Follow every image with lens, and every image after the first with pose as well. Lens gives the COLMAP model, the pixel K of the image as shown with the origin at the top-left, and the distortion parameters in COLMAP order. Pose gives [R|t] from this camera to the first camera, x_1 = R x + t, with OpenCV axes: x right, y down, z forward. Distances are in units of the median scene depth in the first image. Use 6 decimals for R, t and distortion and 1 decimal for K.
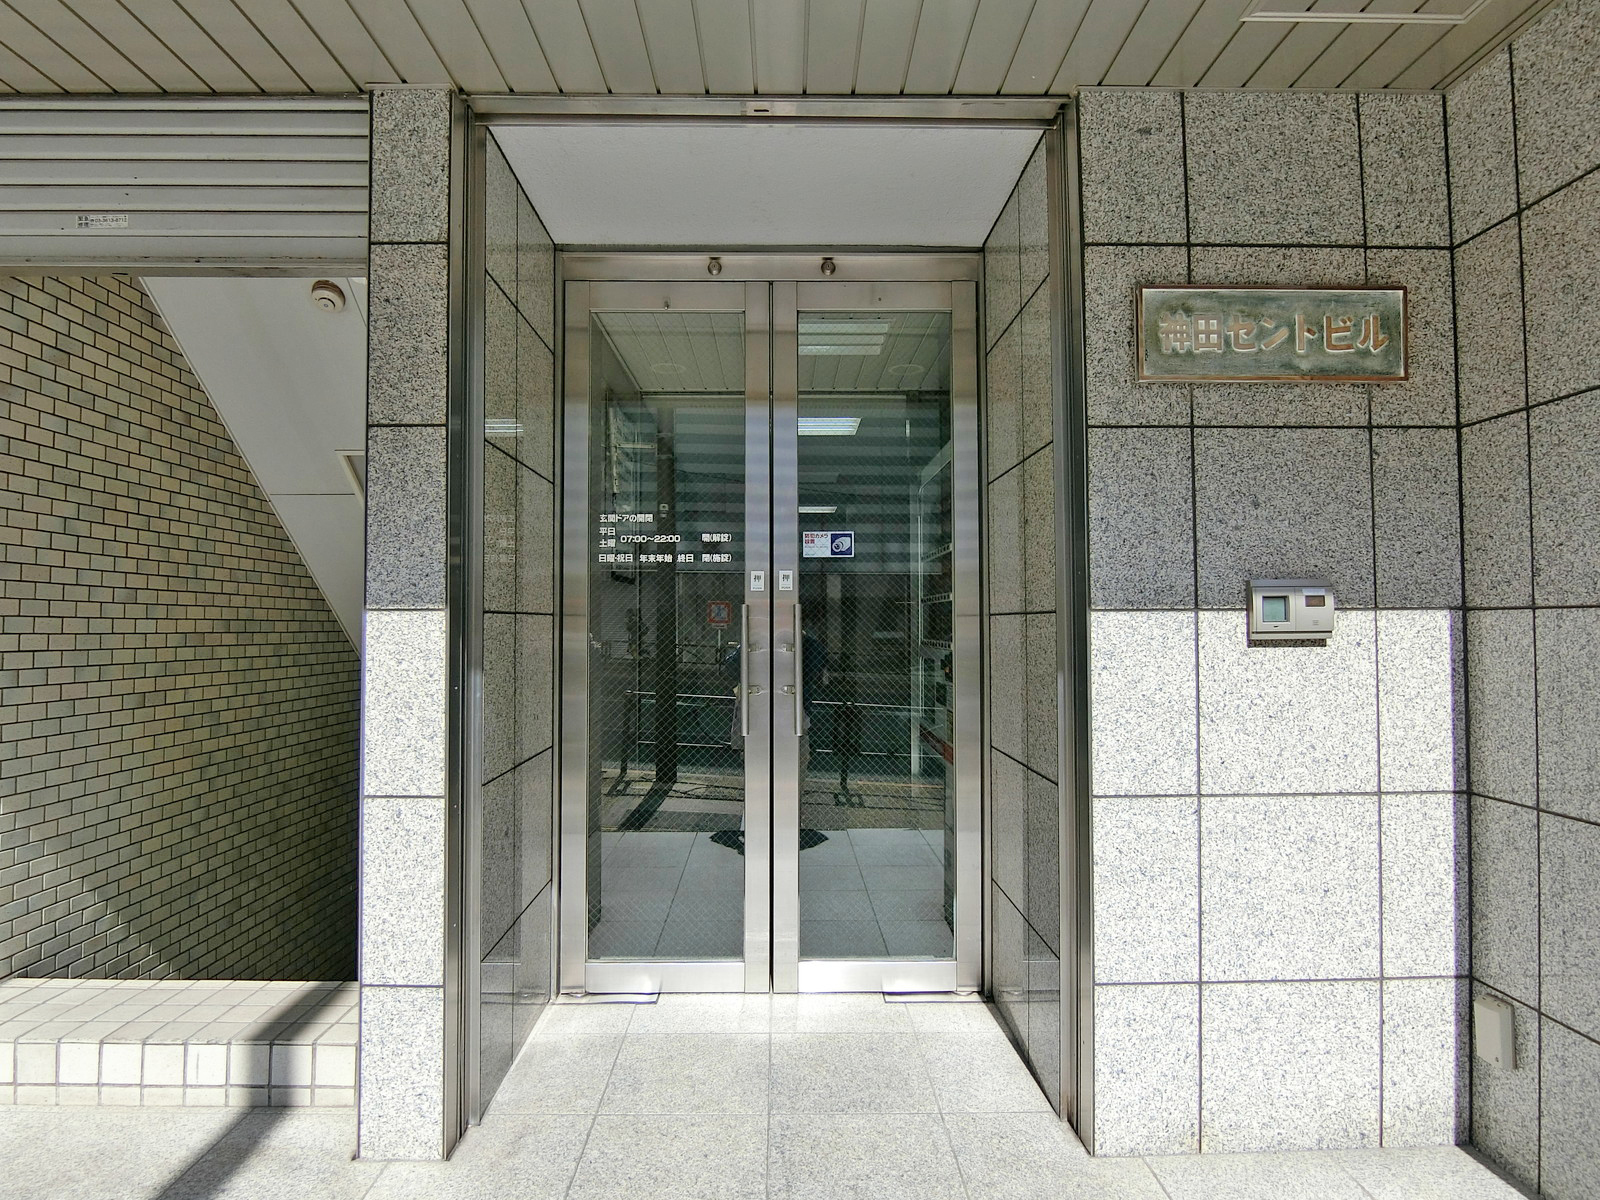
lens RADIAL K [[883.3, 0, 802.6], [0, 883.3, 604.4], [0, 0, 1]] dist [-0.026034, -0.003913]
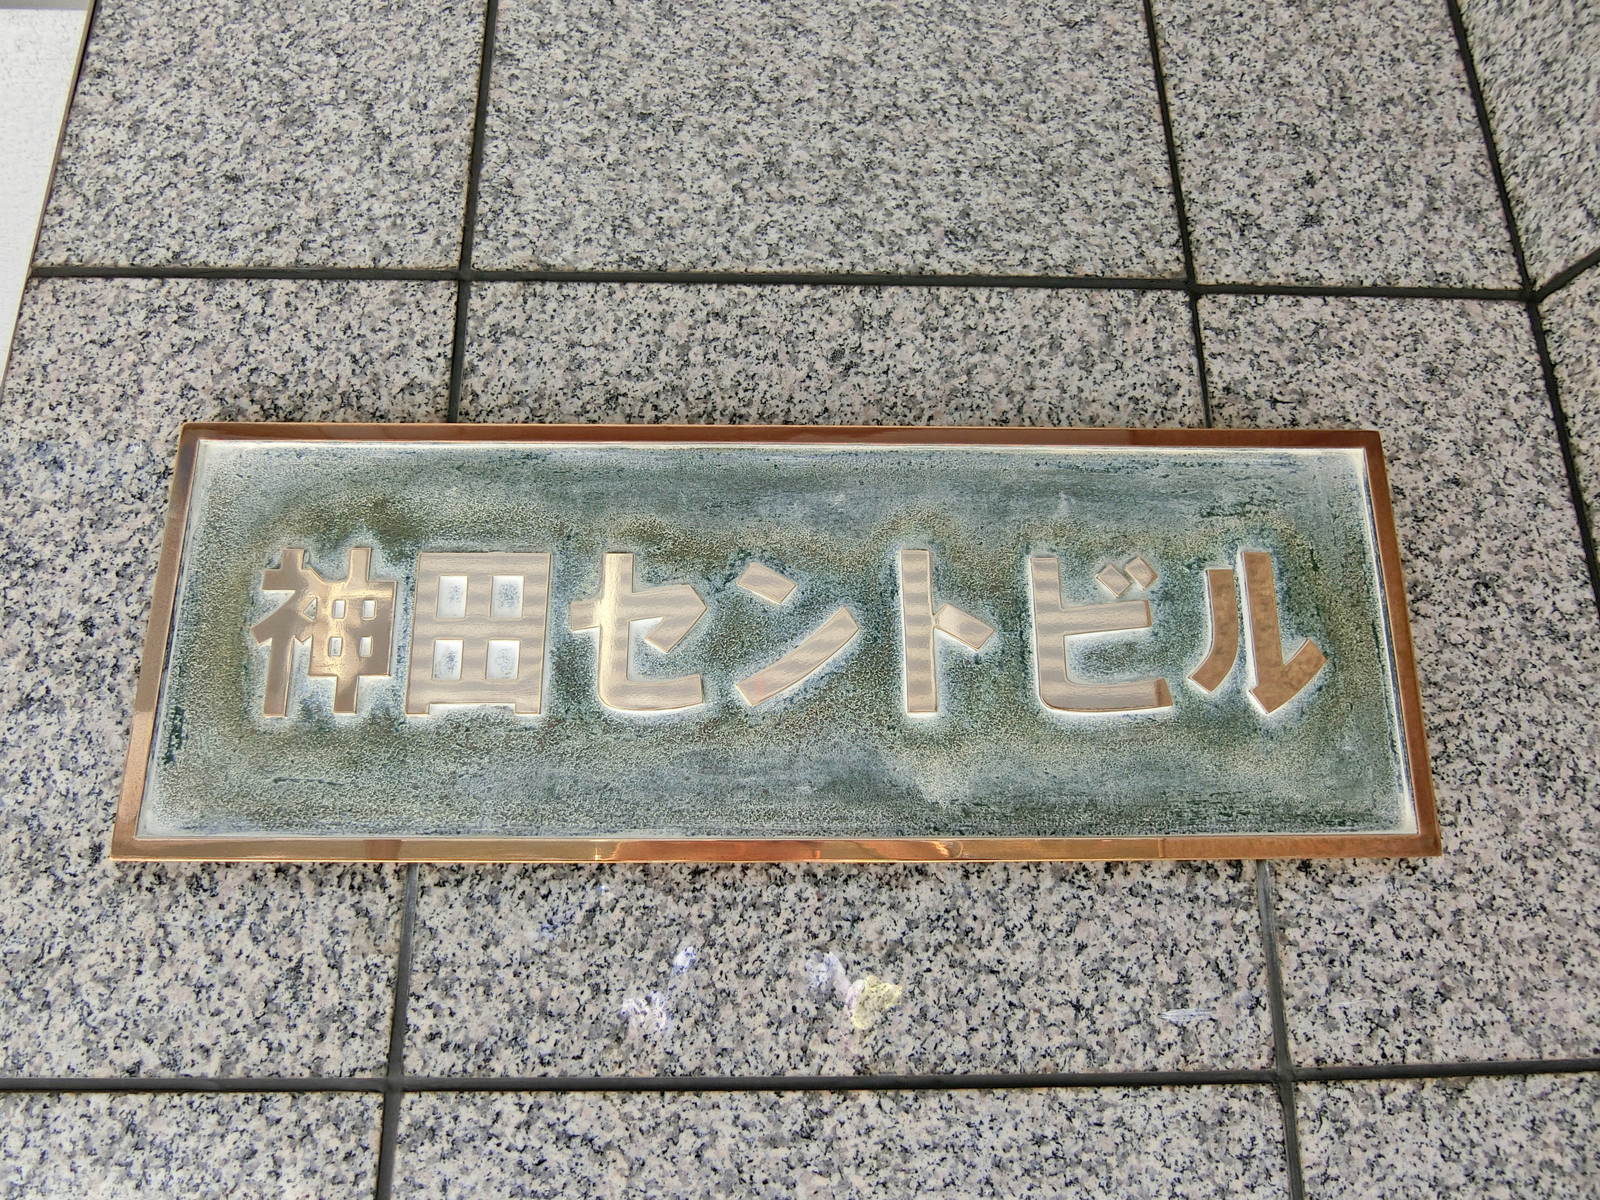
lens RADIAL K [[883.3, 0, 790.3], [0, 883.3, 593.4], [0, 0, 1]] dist [-0.026034, -0.003913]
pose [[0.999878, 0.009718, 0.012242, 0.530774], [-0.006693, 0.973997, -0.226464, -0.267618], [-0.014124, 0.226354, 0.973943, 0.776466]]
